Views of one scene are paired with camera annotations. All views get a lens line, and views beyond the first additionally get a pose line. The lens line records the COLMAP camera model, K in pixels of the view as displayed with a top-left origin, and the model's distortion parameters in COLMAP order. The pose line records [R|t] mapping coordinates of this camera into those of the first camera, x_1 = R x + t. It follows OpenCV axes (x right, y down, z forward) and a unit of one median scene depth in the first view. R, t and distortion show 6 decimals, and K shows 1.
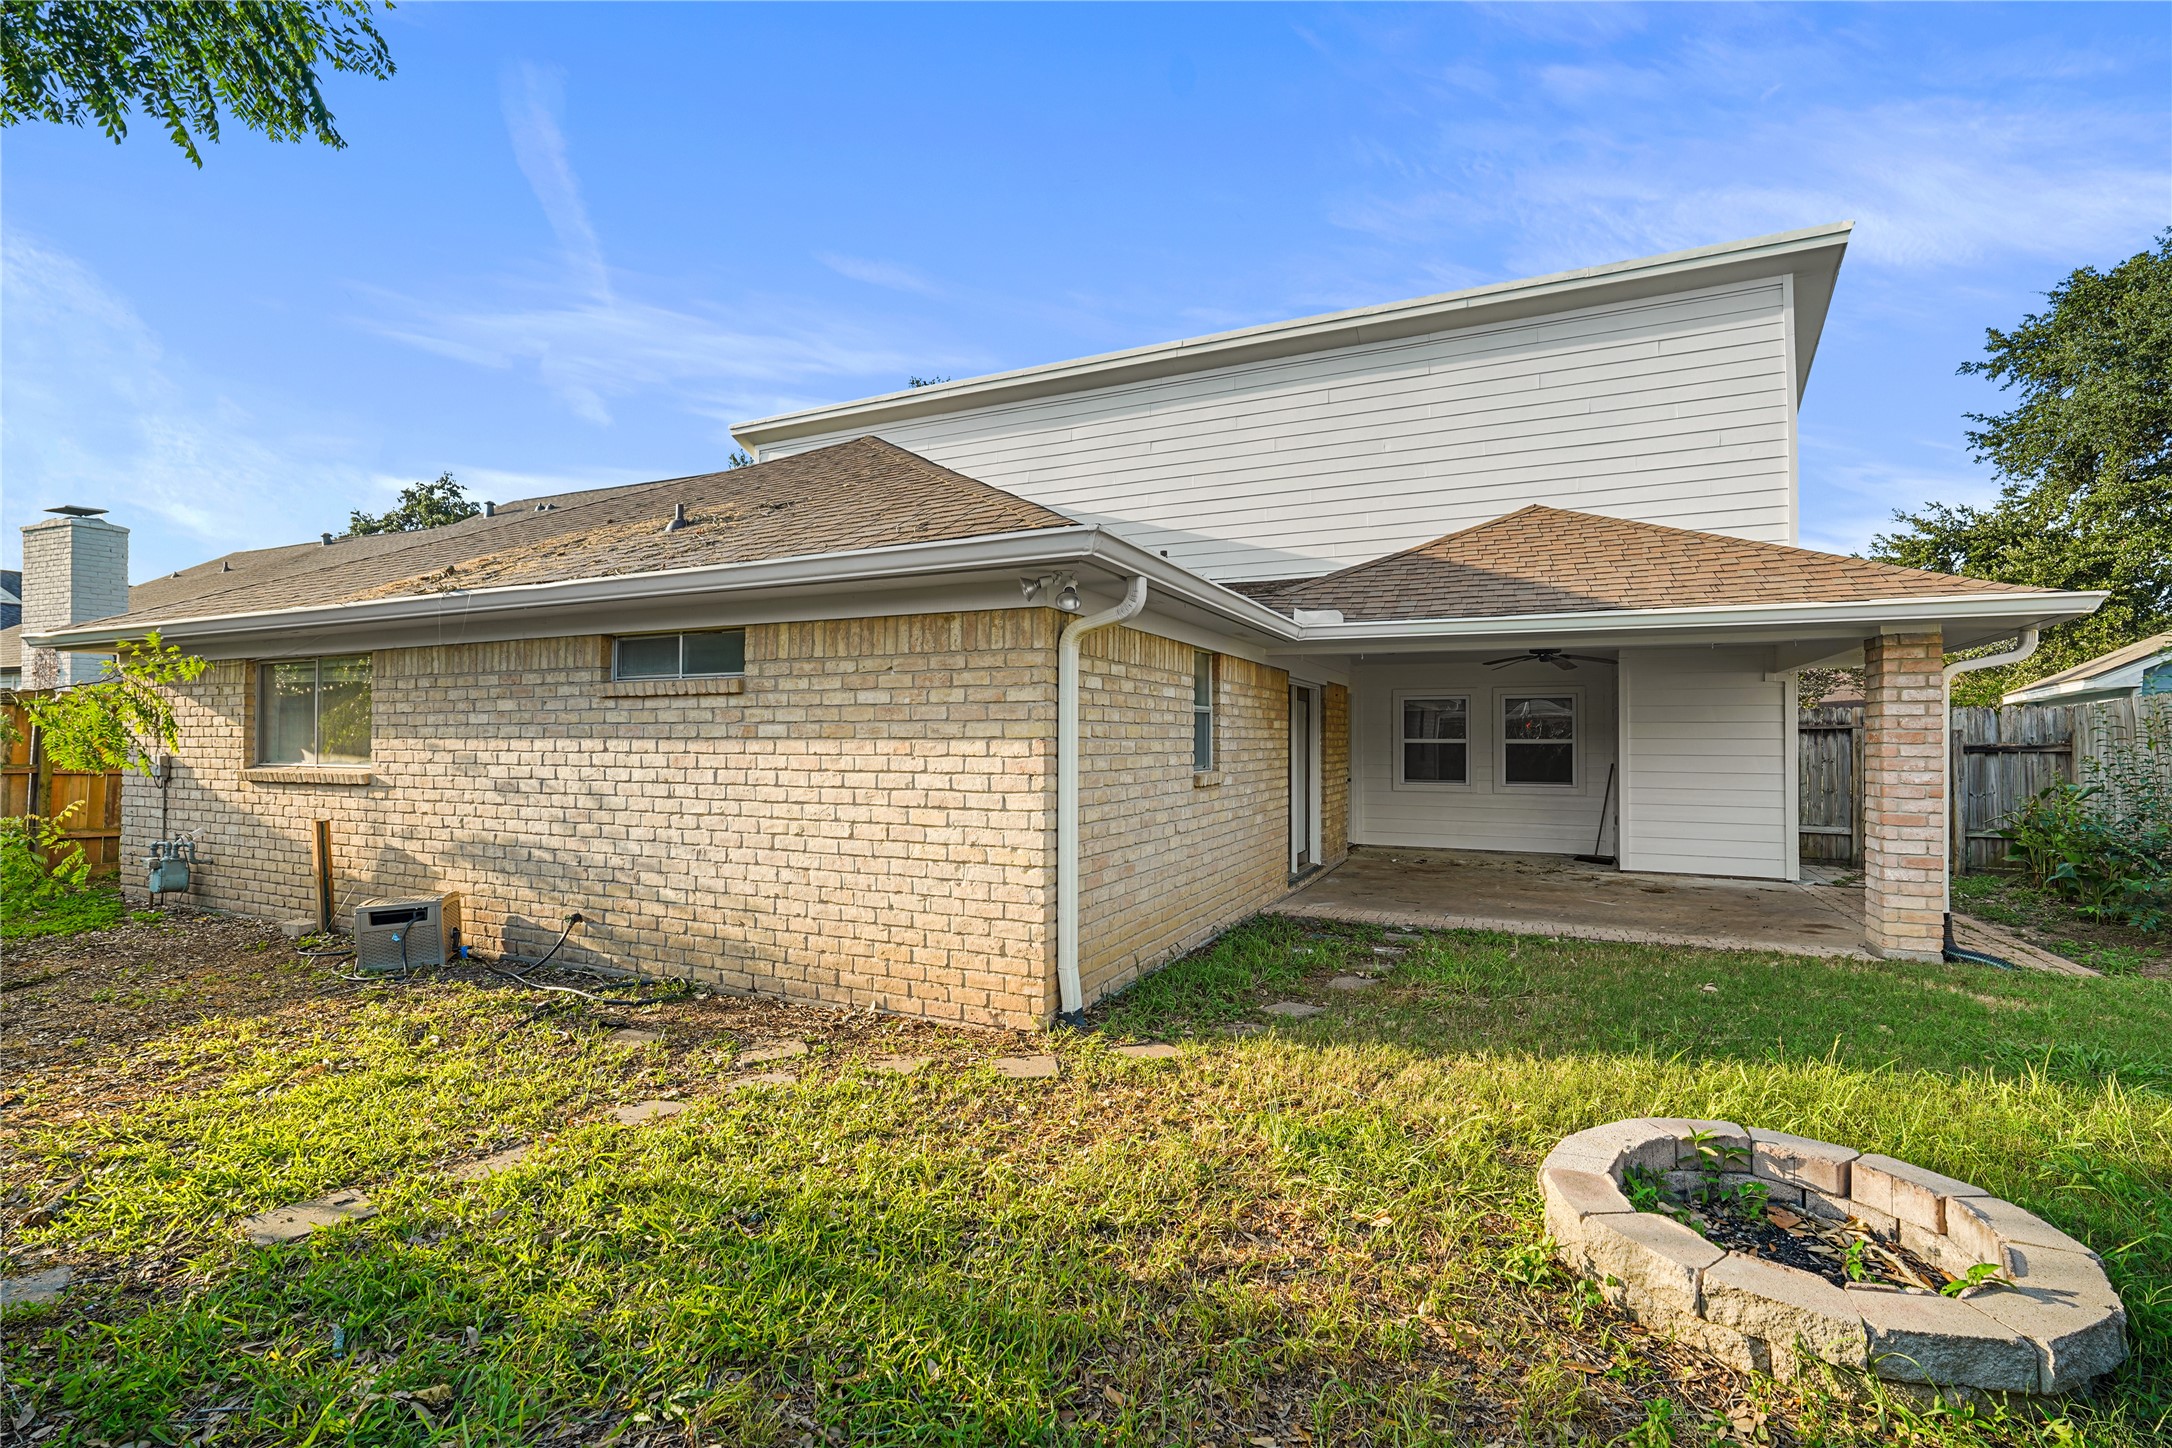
lens RADIAL K [[976.8, 0, 1089.7], [0, 976.8, 724.8], [0, 0, 1]] dist [-0.014628, 0.005037]
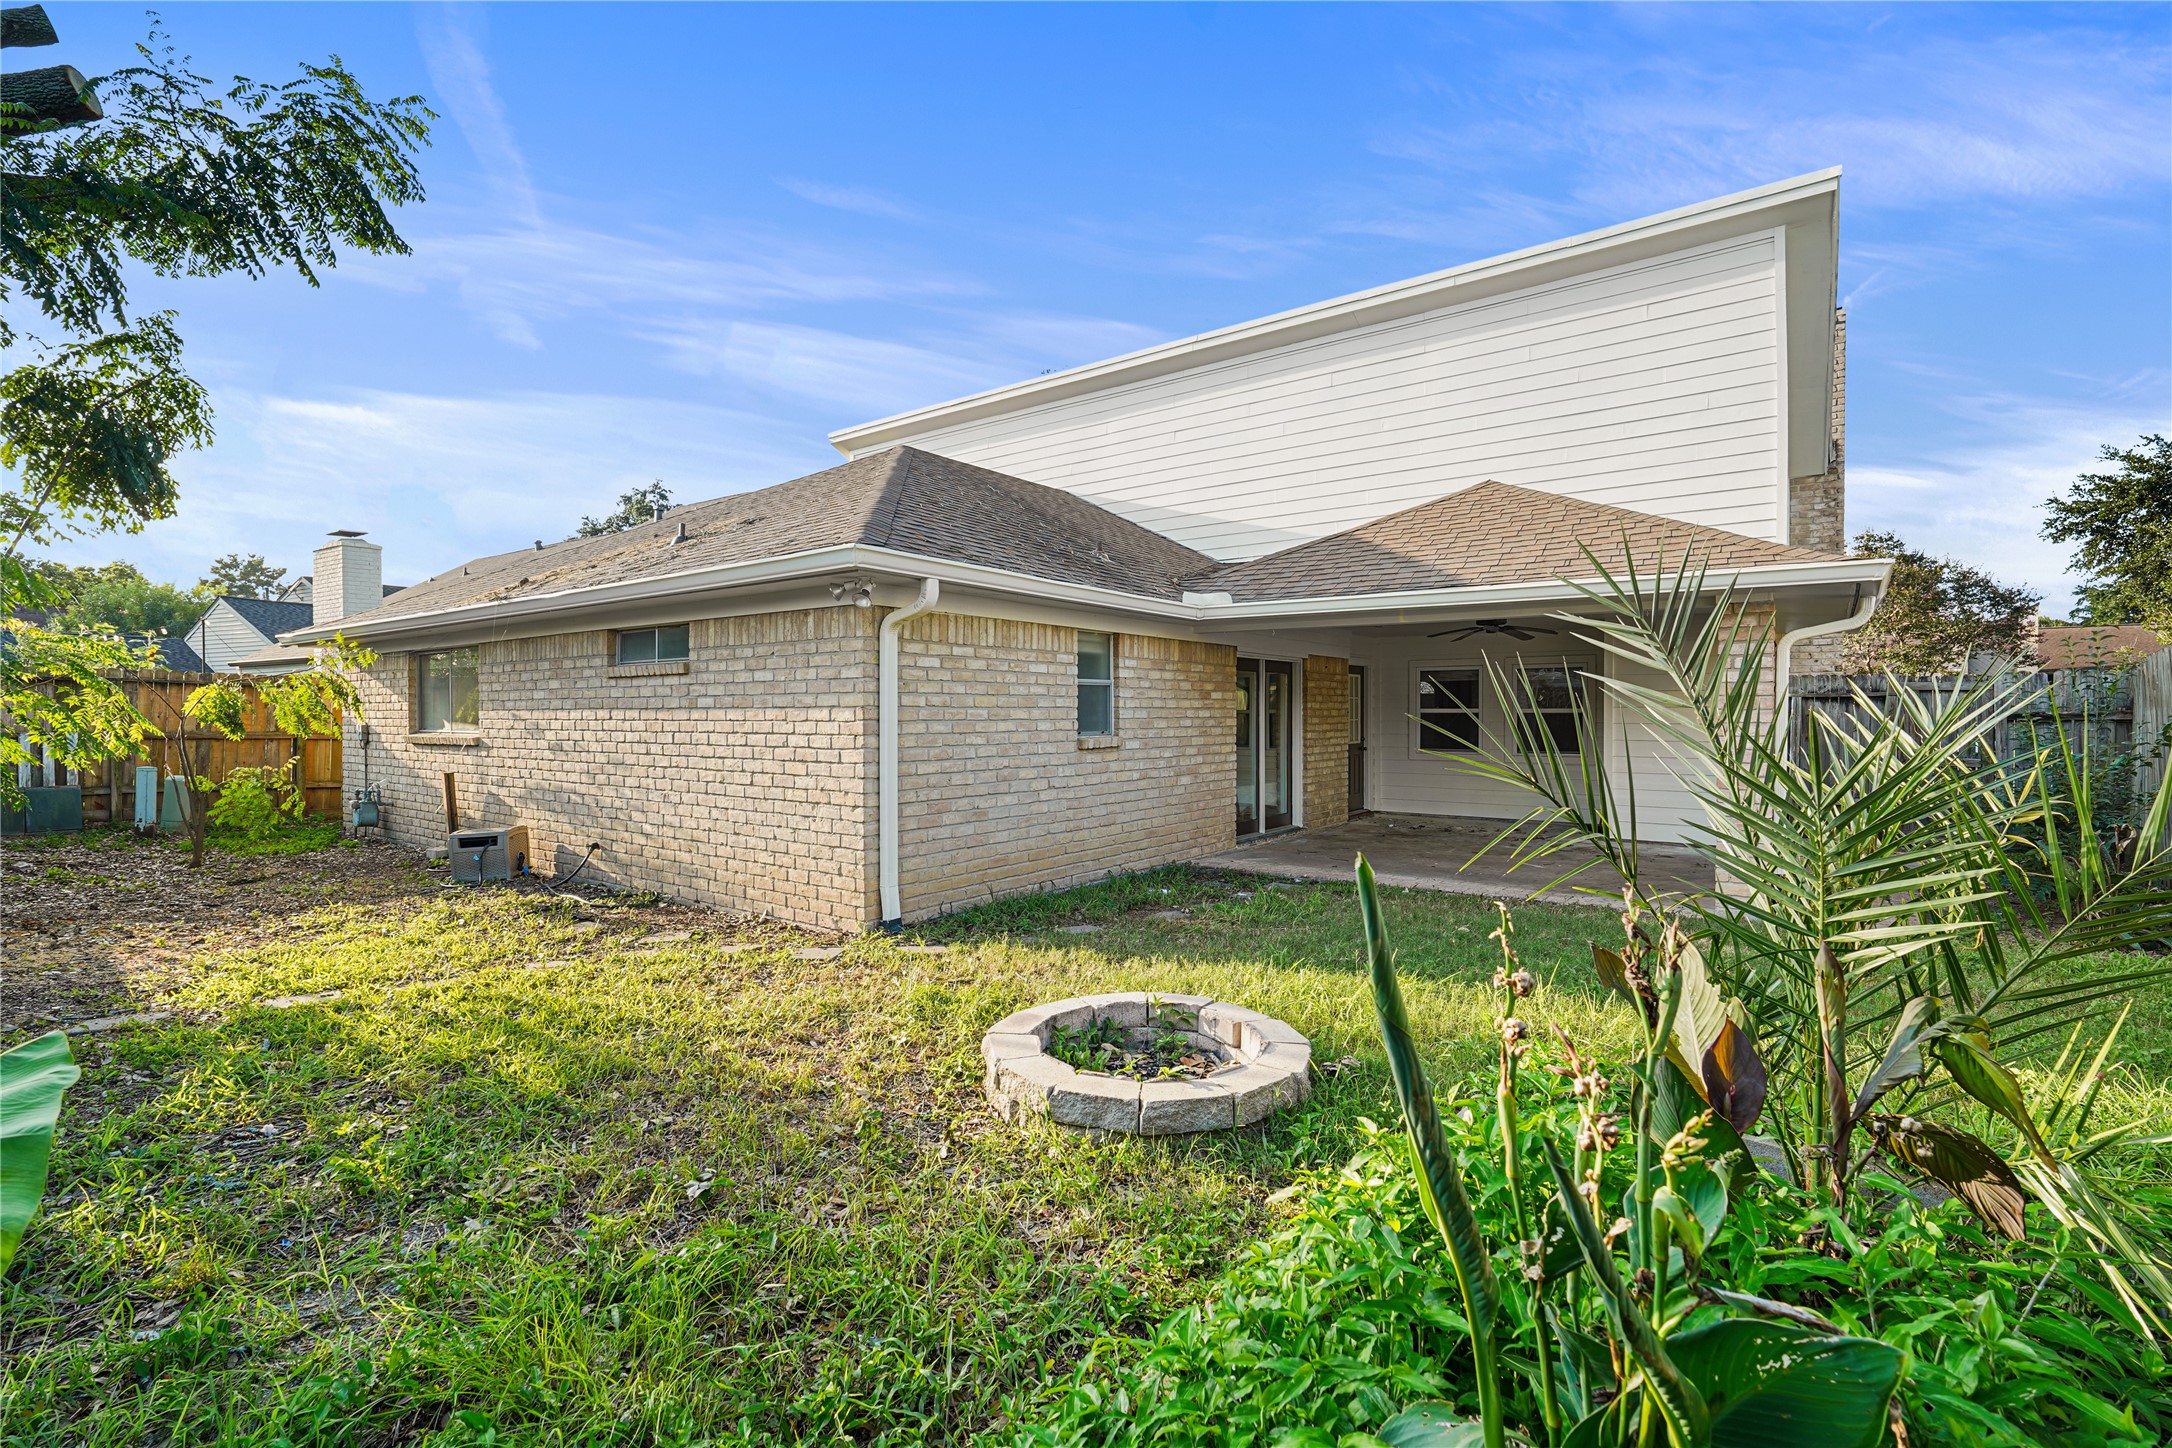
lens RADIAL K [[976.8, 0, 1087.1], [0, 976.8, 721.8], [0, 0, 1]] dist [-0.014628, 0.005037]
pose [[0.980784, -0.001222, -0.195094, 0.337070], [0.005836, 0.999717, 0.023076, 0.003938], [0.195011, -0.023771, 0.980513, -0.137325]]
